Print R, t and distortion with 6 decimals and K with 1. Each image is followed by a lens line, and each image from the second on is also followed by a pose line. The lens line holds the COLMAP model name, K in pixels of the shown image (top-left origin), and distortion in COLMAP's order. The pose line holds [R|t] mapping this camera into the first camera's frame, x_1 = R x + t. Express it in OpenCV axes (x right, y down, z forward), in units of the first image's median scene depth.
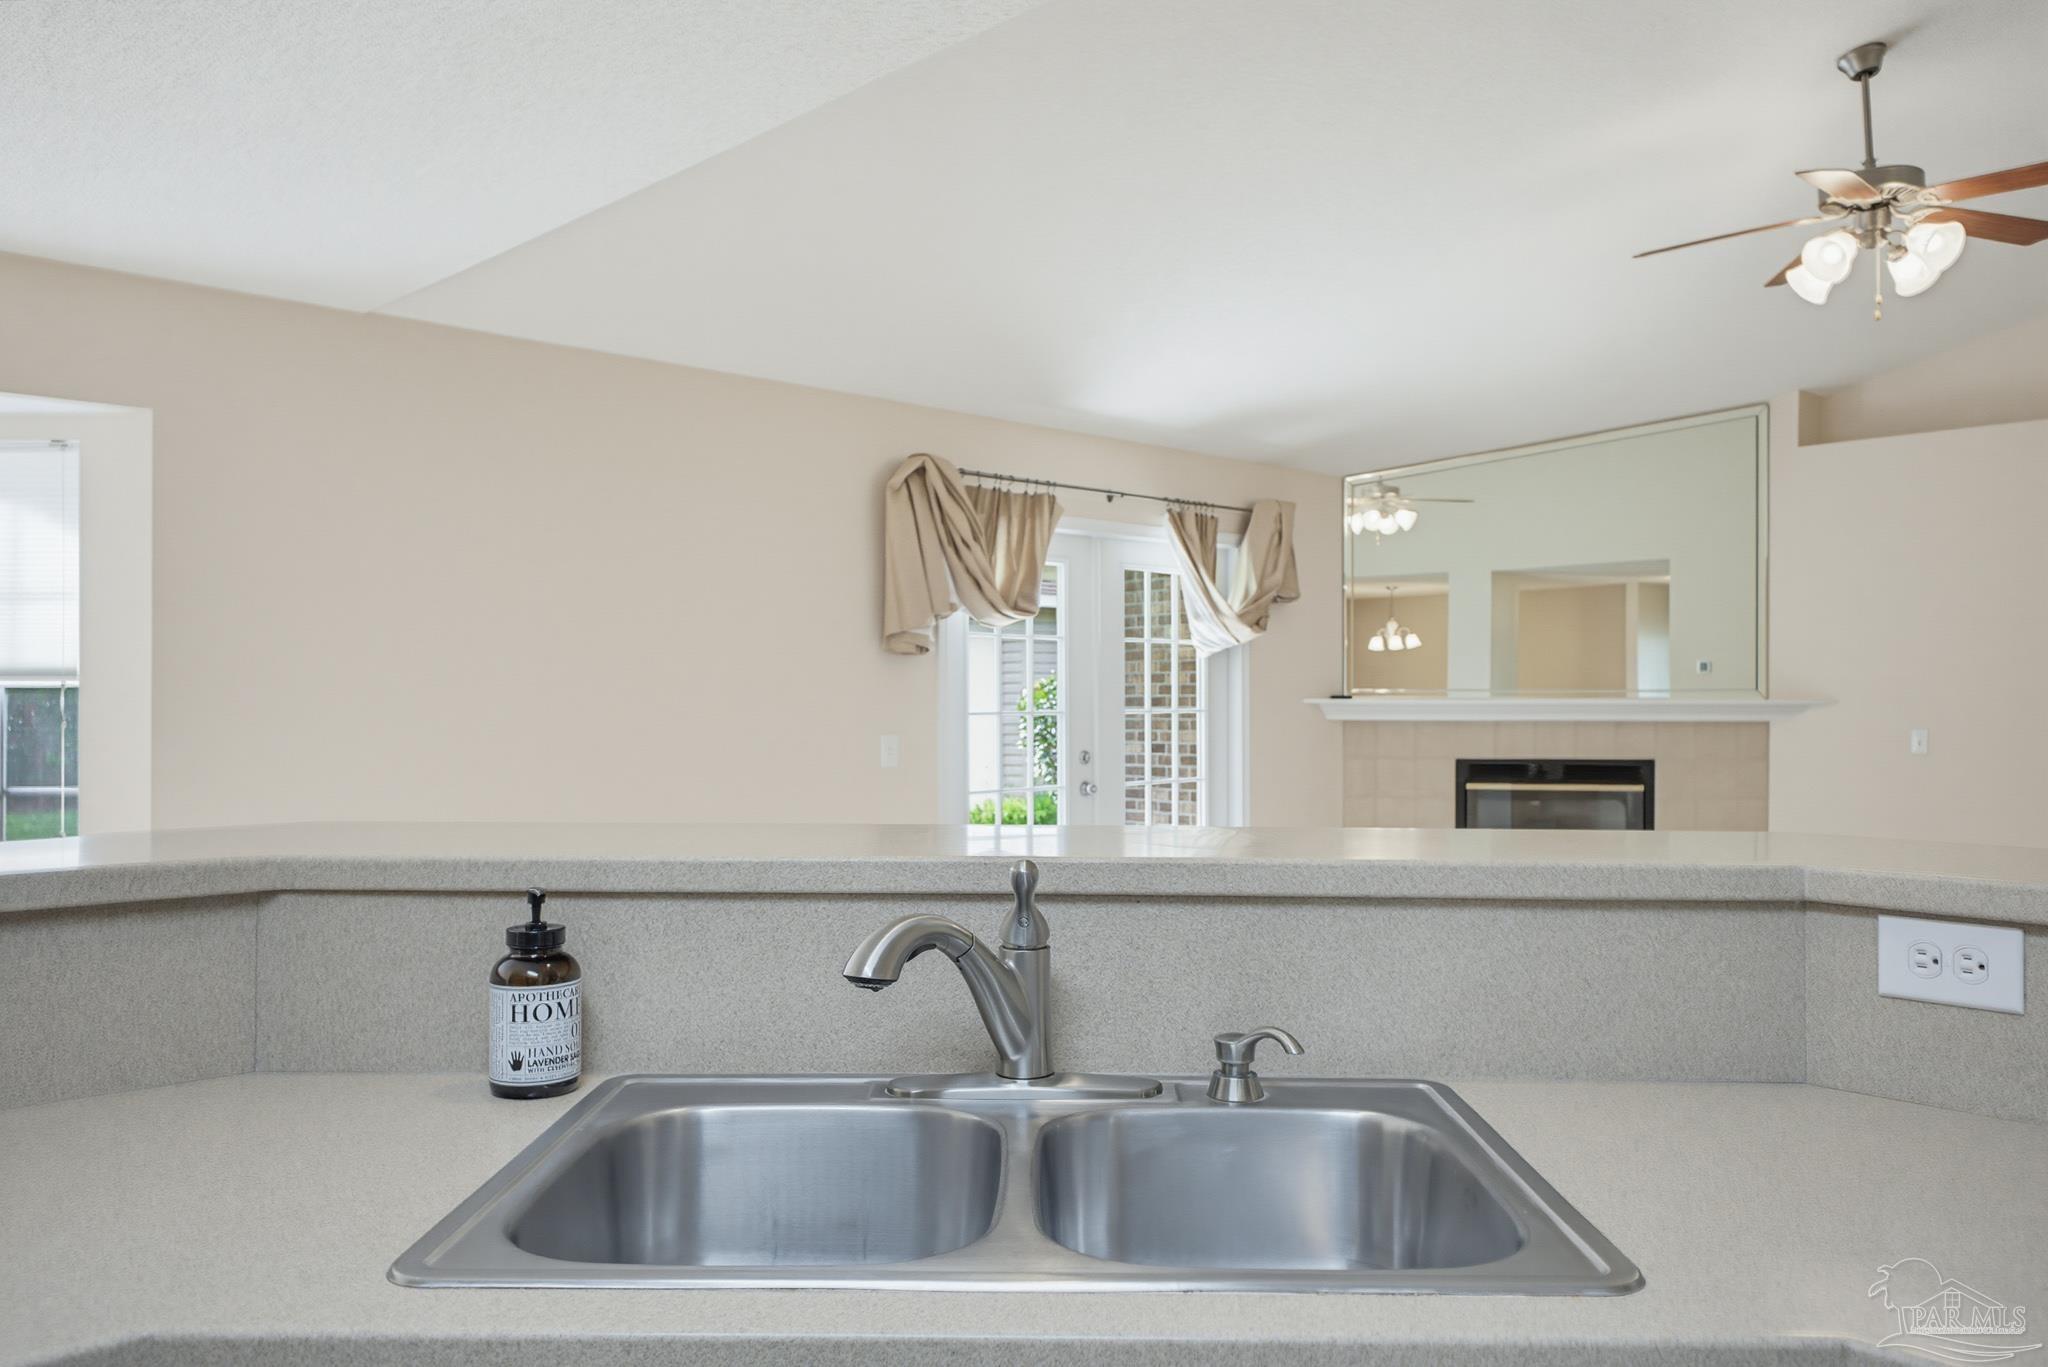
lens RADIAL K [[1582.8, 0, 1024.0], [0, 1582.8, 683.5], [0, 0, 1]] dist [-0.002604, -0.004991]
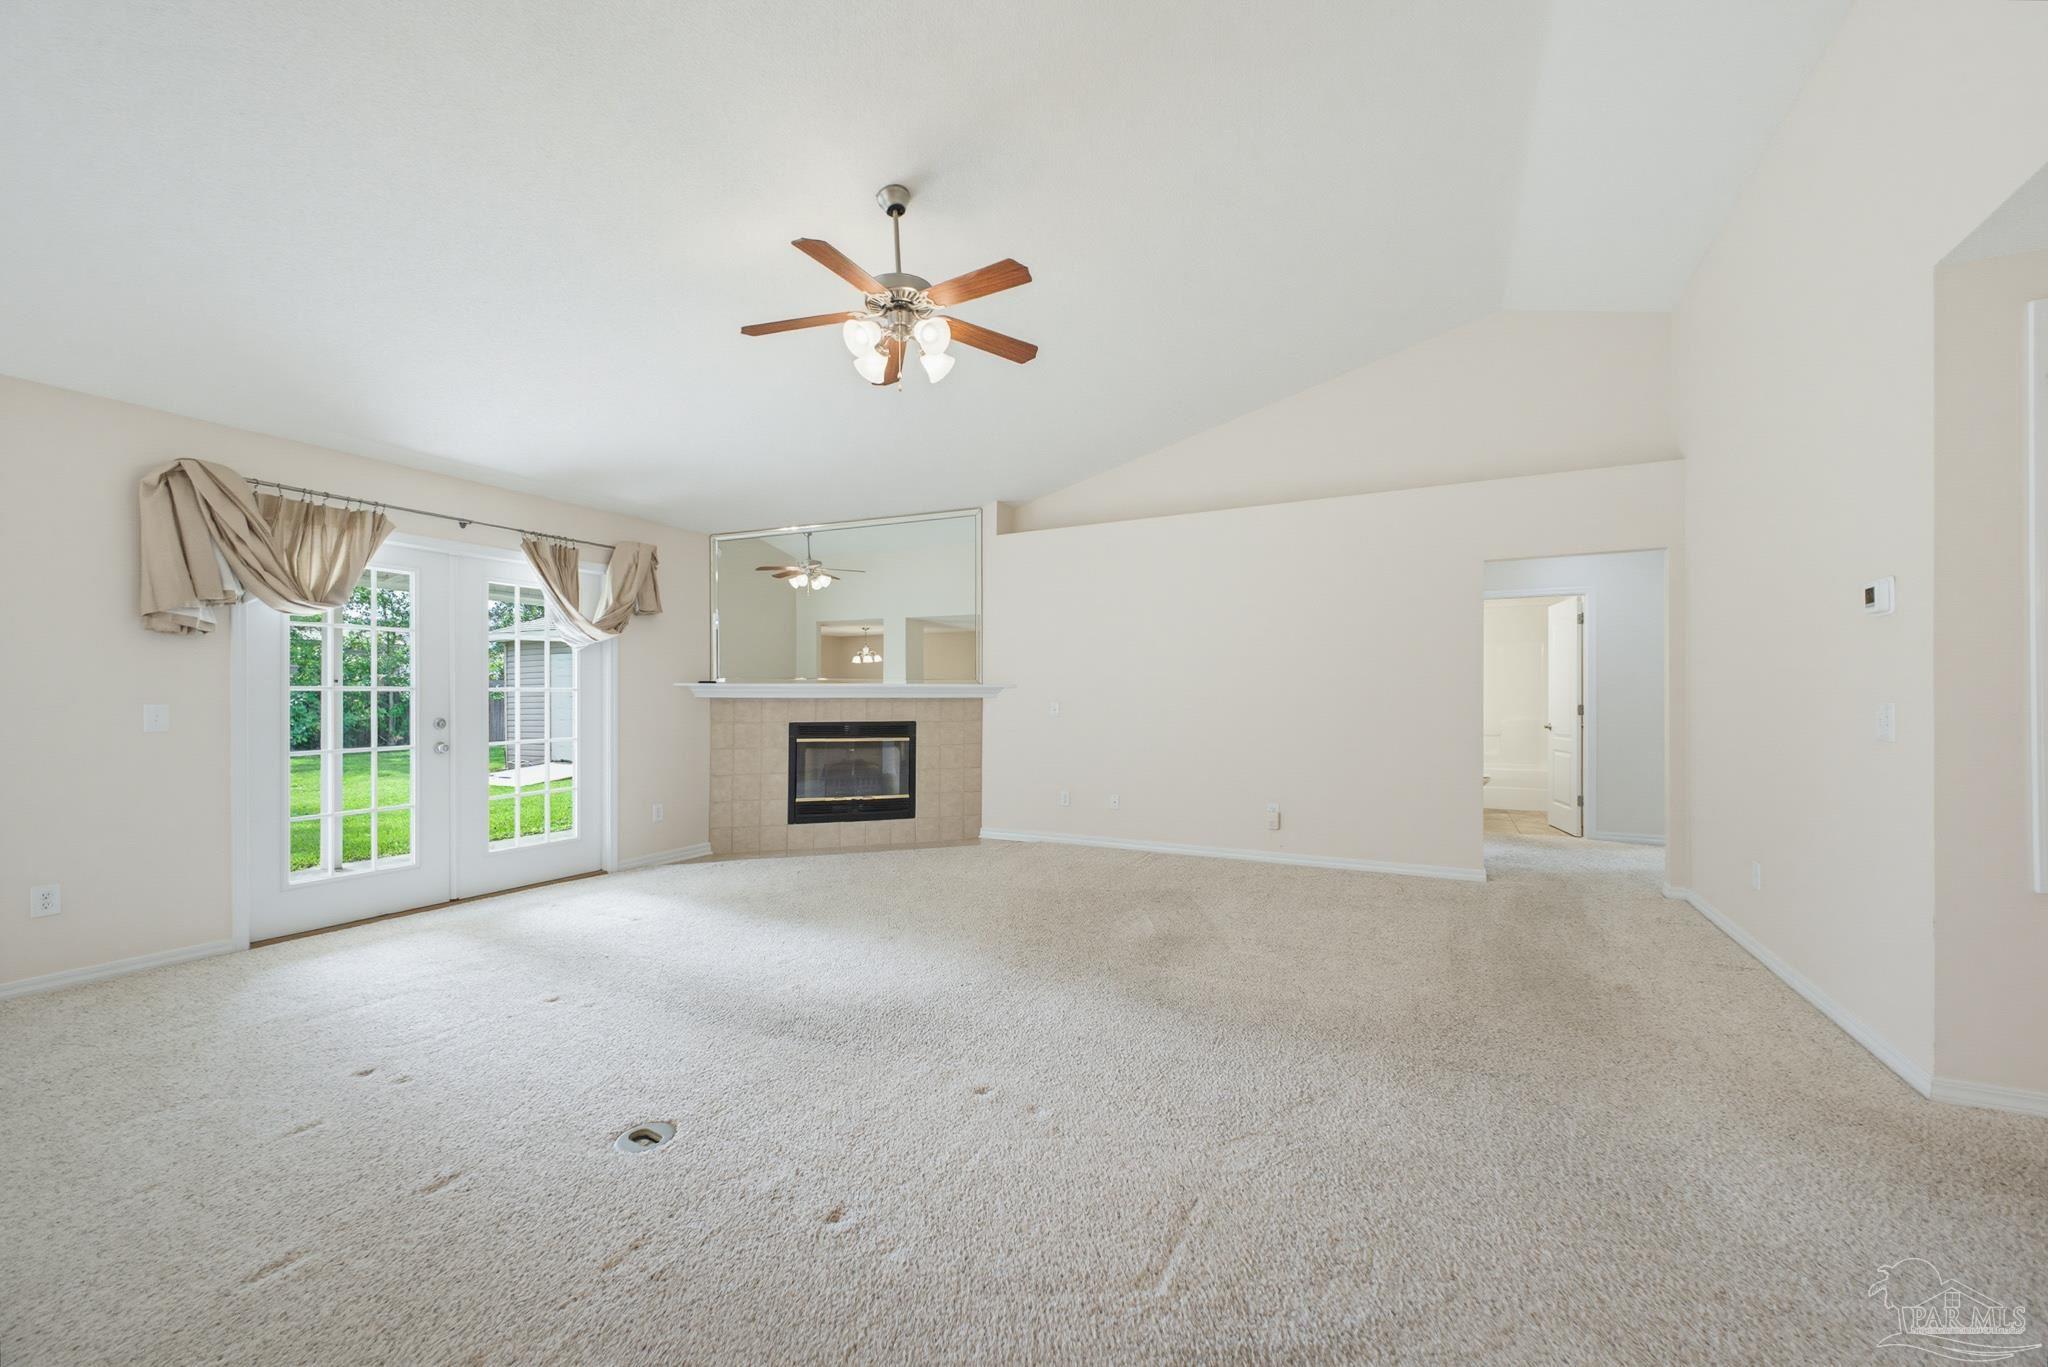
lens RADIAL K [[852.0, 0, 1024.0], [0, 852.0, 683.5], [0, 0, 1]] dist [0.000197, 0.000012]
pose [[0.930523, 0.005411, 0.366194, 0.215335], [-0.005067, 0.999985, -0.001901, 0.012046], [-0.366199, -0.000087, 0.930537, 0.164512]]
